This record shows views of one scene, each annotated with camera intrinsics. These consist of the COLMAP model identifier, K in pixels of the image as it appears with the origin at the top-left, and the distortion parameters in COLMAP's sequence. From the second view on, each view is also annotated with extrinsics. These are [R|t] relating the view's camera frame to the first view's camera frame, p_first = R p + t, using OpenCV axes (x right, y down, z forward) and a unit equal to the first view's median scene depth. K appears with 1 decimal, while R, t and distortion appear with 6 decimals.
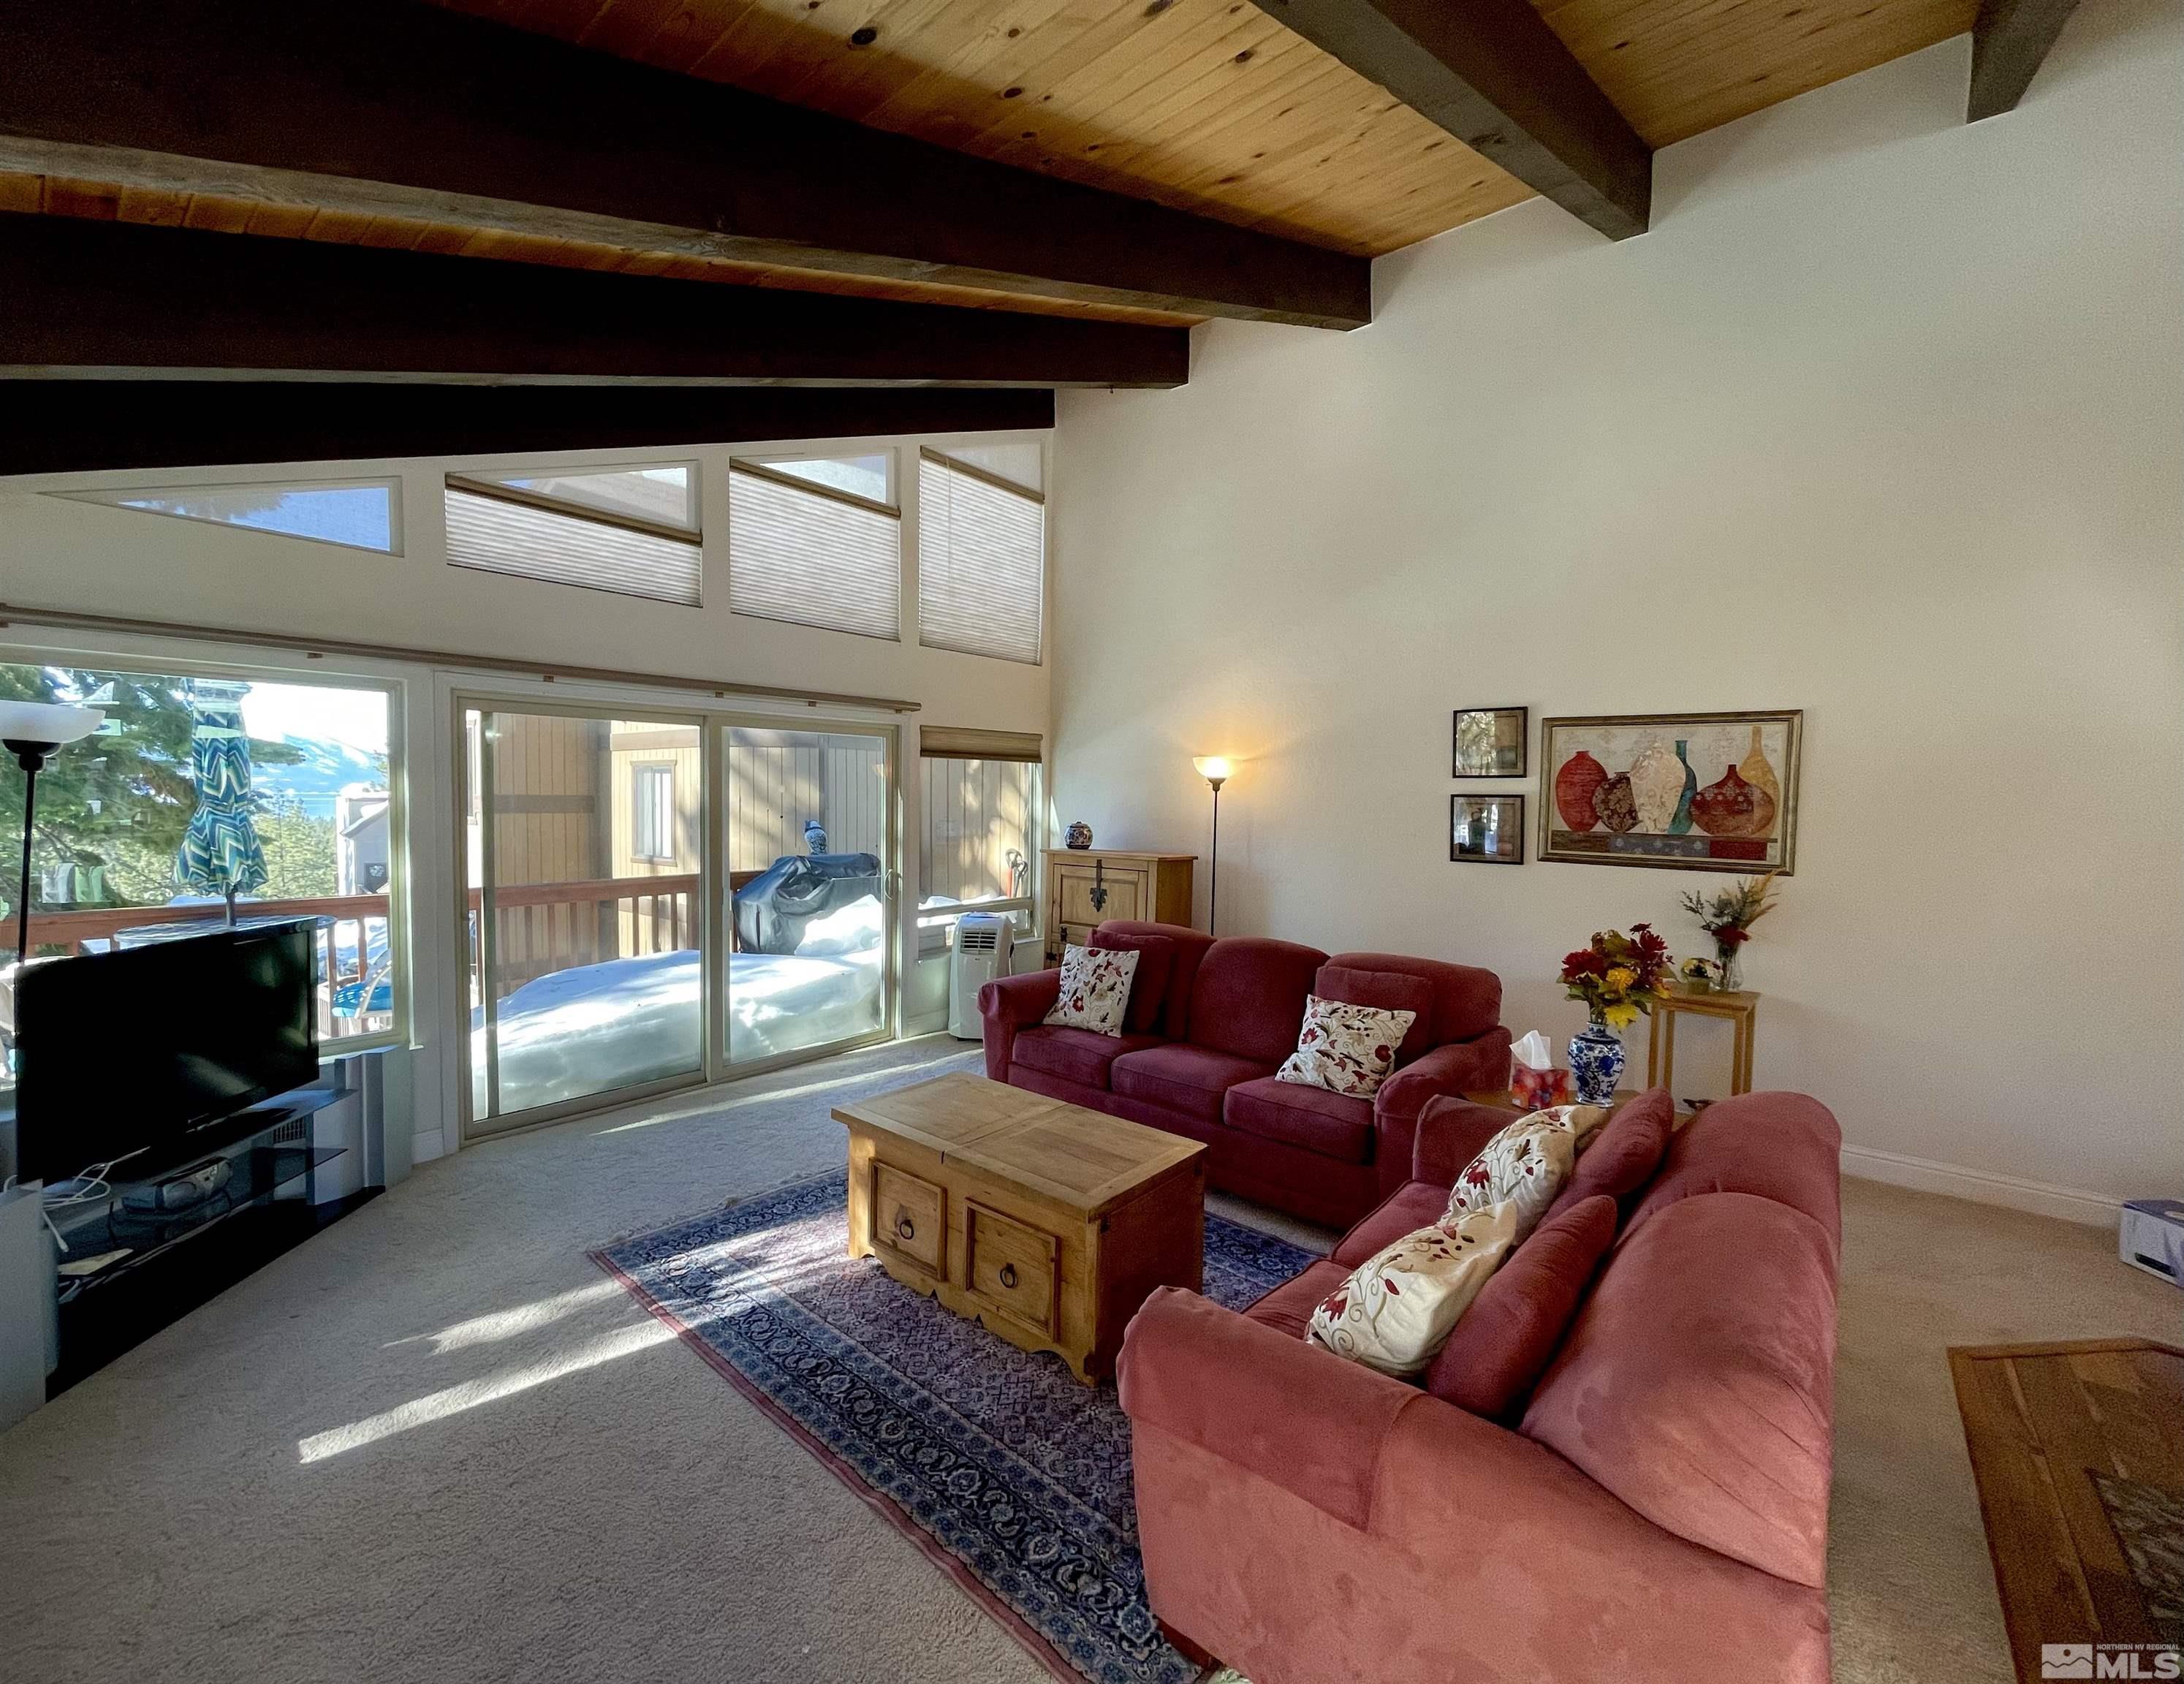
lens RADIAL K [[890.8, 0, 1080.6], [0, 890.8, 840.8], [0, 0, 1]] dist [0.000126, 0.000006]
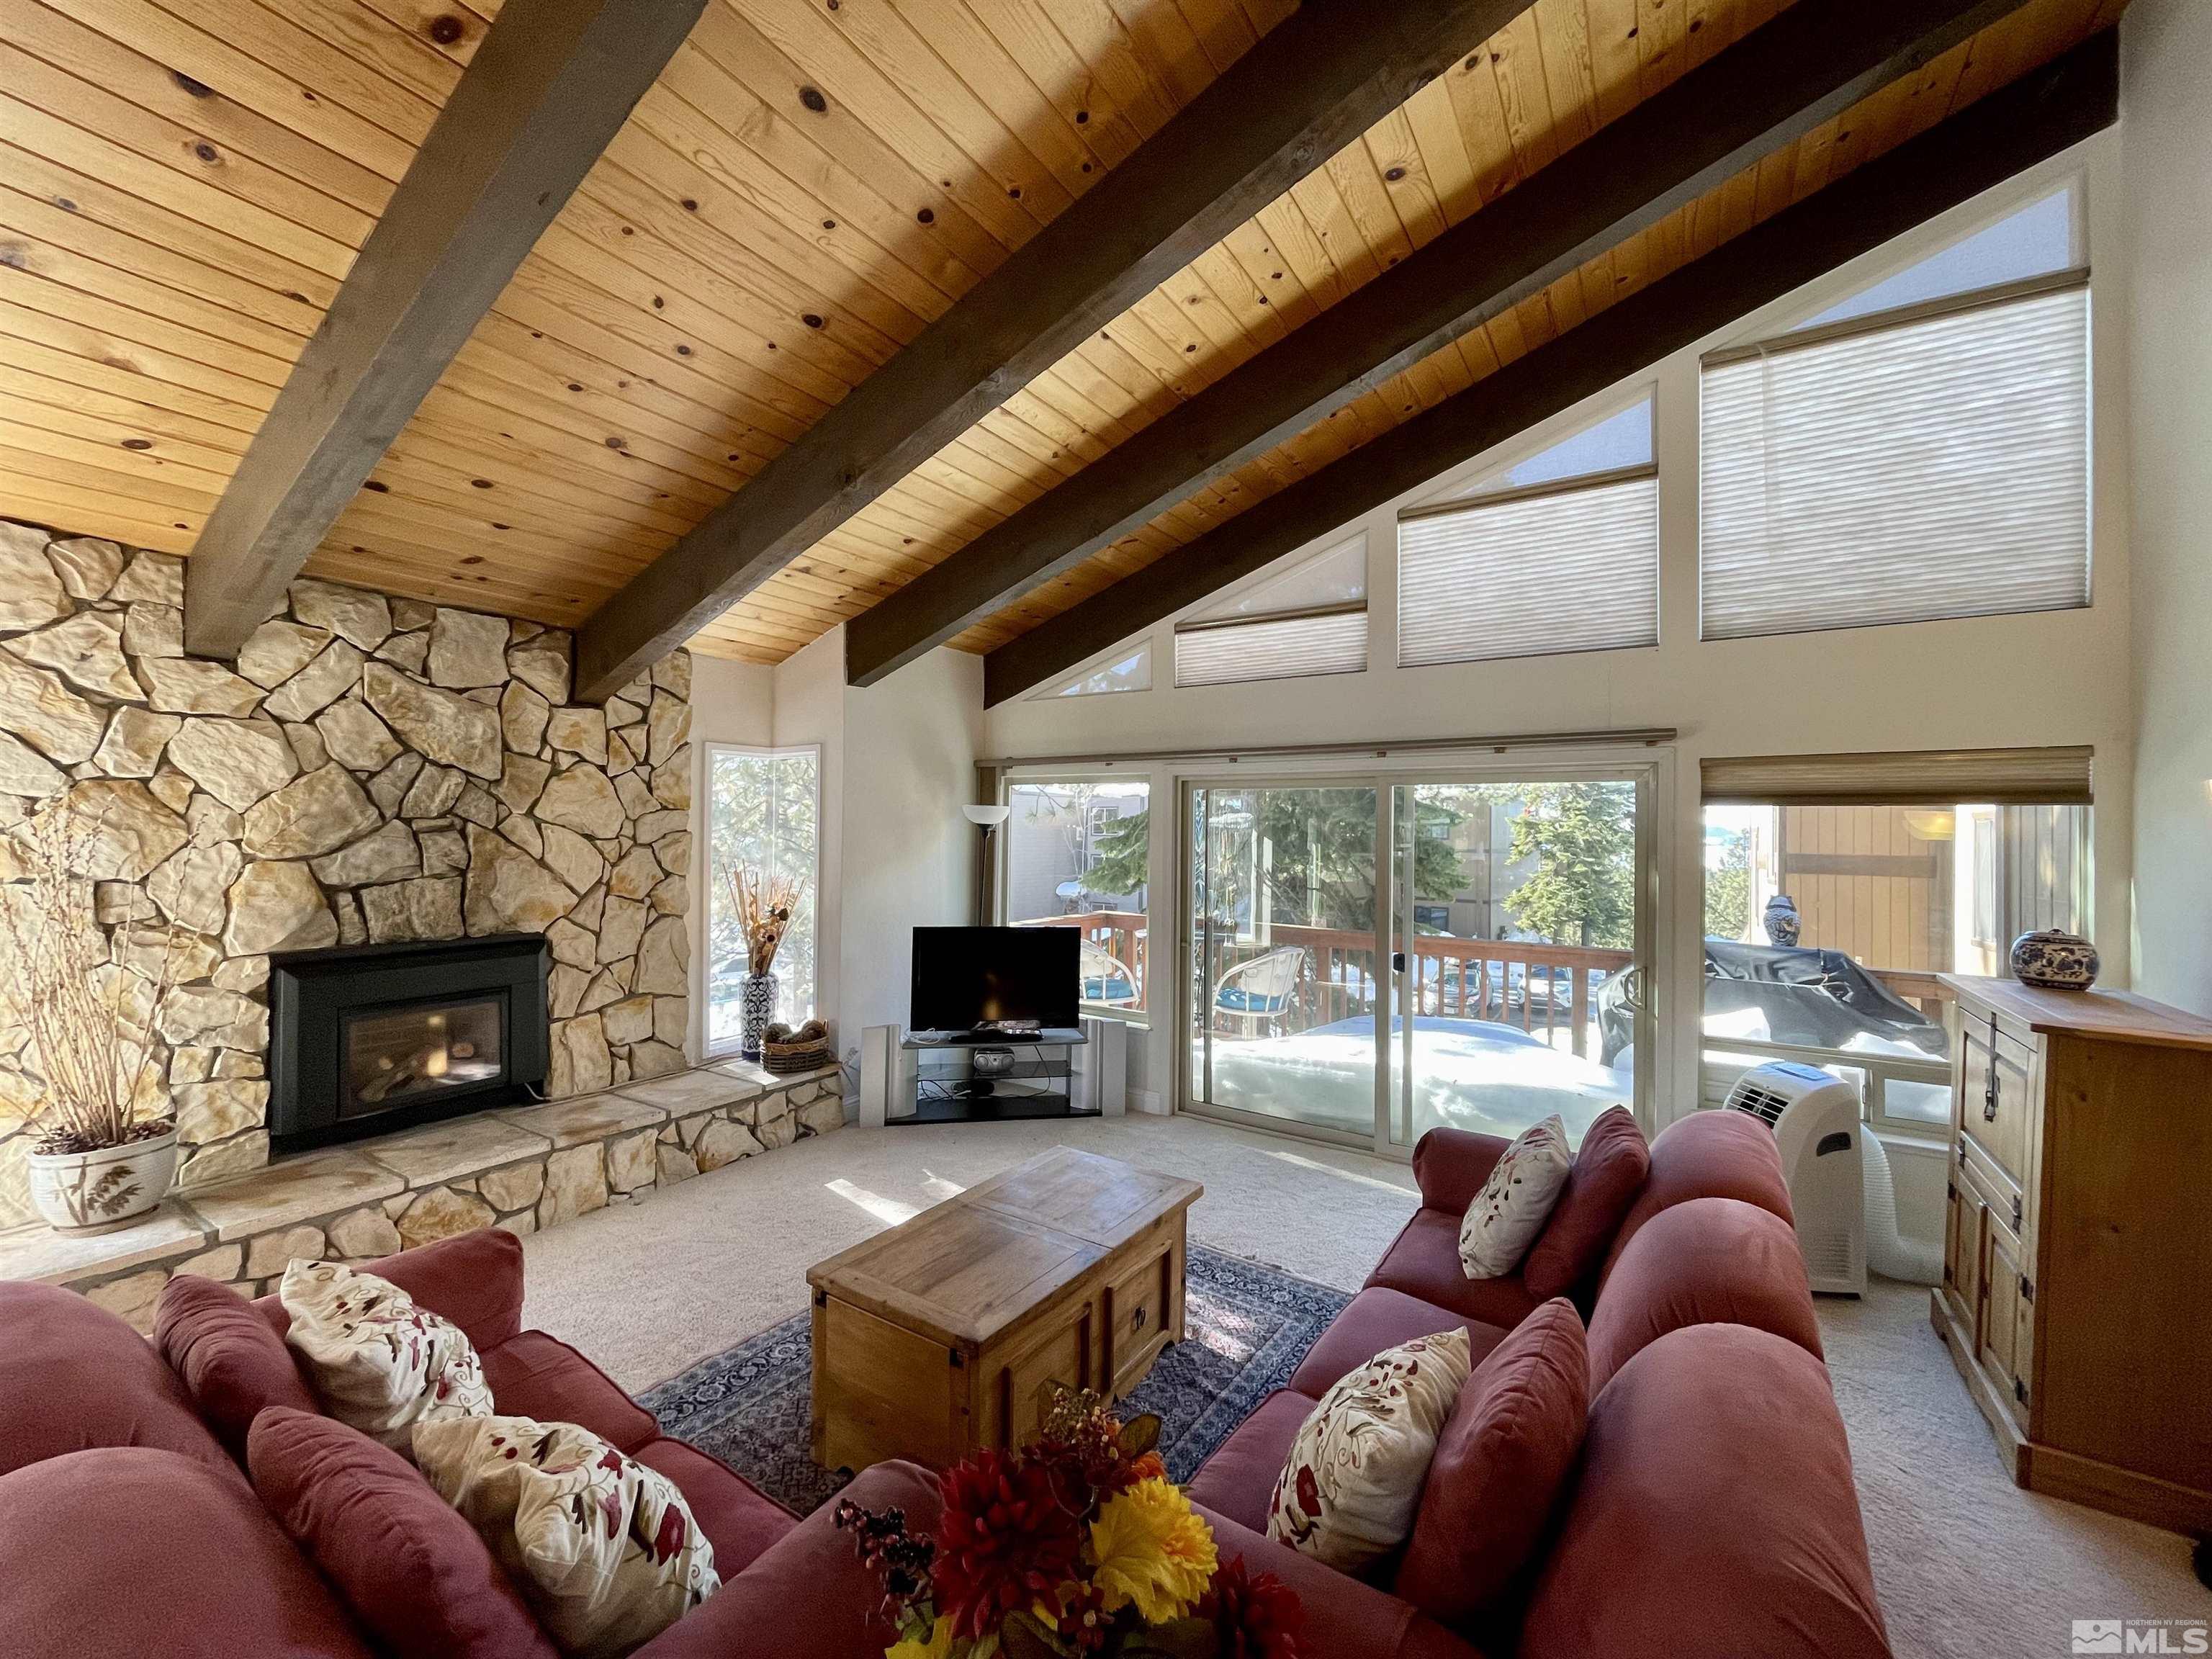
lens RADIAL K [[889.1, 0, 1104.1], [0, 889.1, 822.7], [0, 0, 1]] dist [-0.004790, -0.000107]
pose [[0.114554, -0.018113, -0.993252, 0.475390], [-0.065255, 0.997537, -0.025717, -0.039141], [0.991271, 0.067761, 0.113090, 0.533448]]
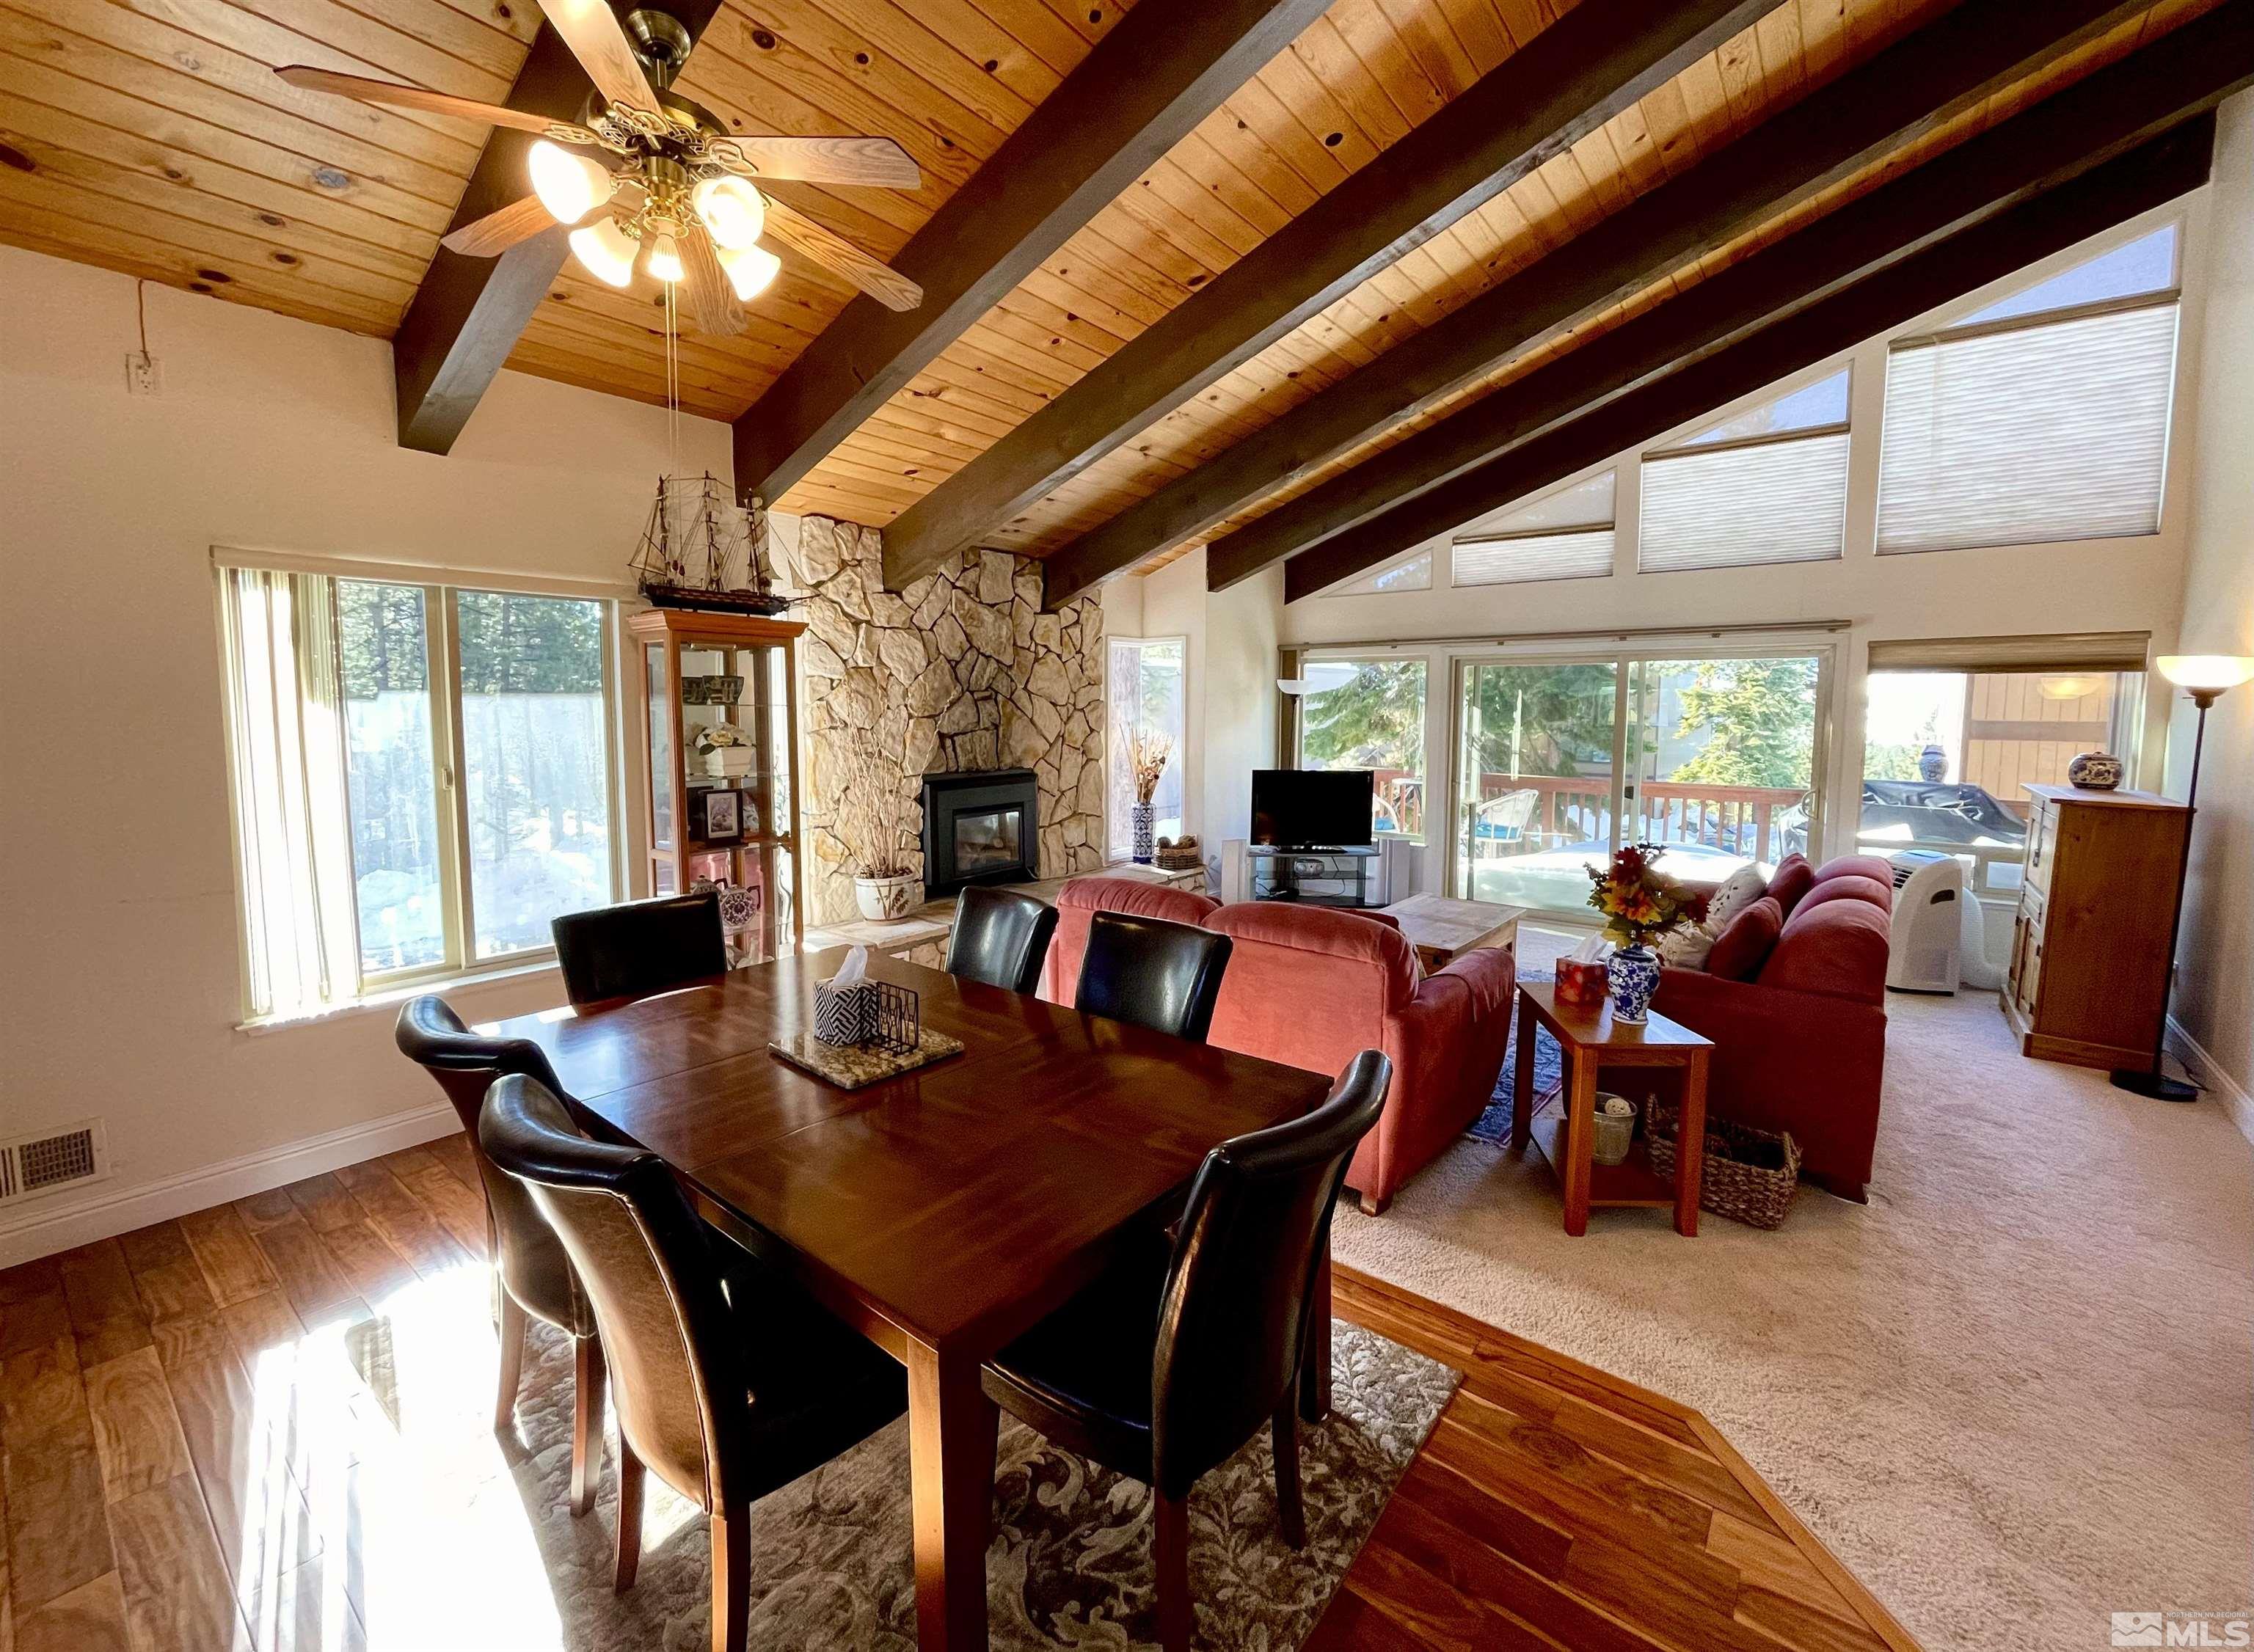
lens RADIAL K [[928.7, 0, 1140.5], [0, 928.7, 785.6], [0, 0, 1]] dist [-0.003391, -0.000474]
pose [[0.024849, 0.073454, -0.996989, 0.871309], [-0.059798, 0.995620, 0.071863, -0.002163], [0.997901, 0.057832, 0.029133, 0.233148]]
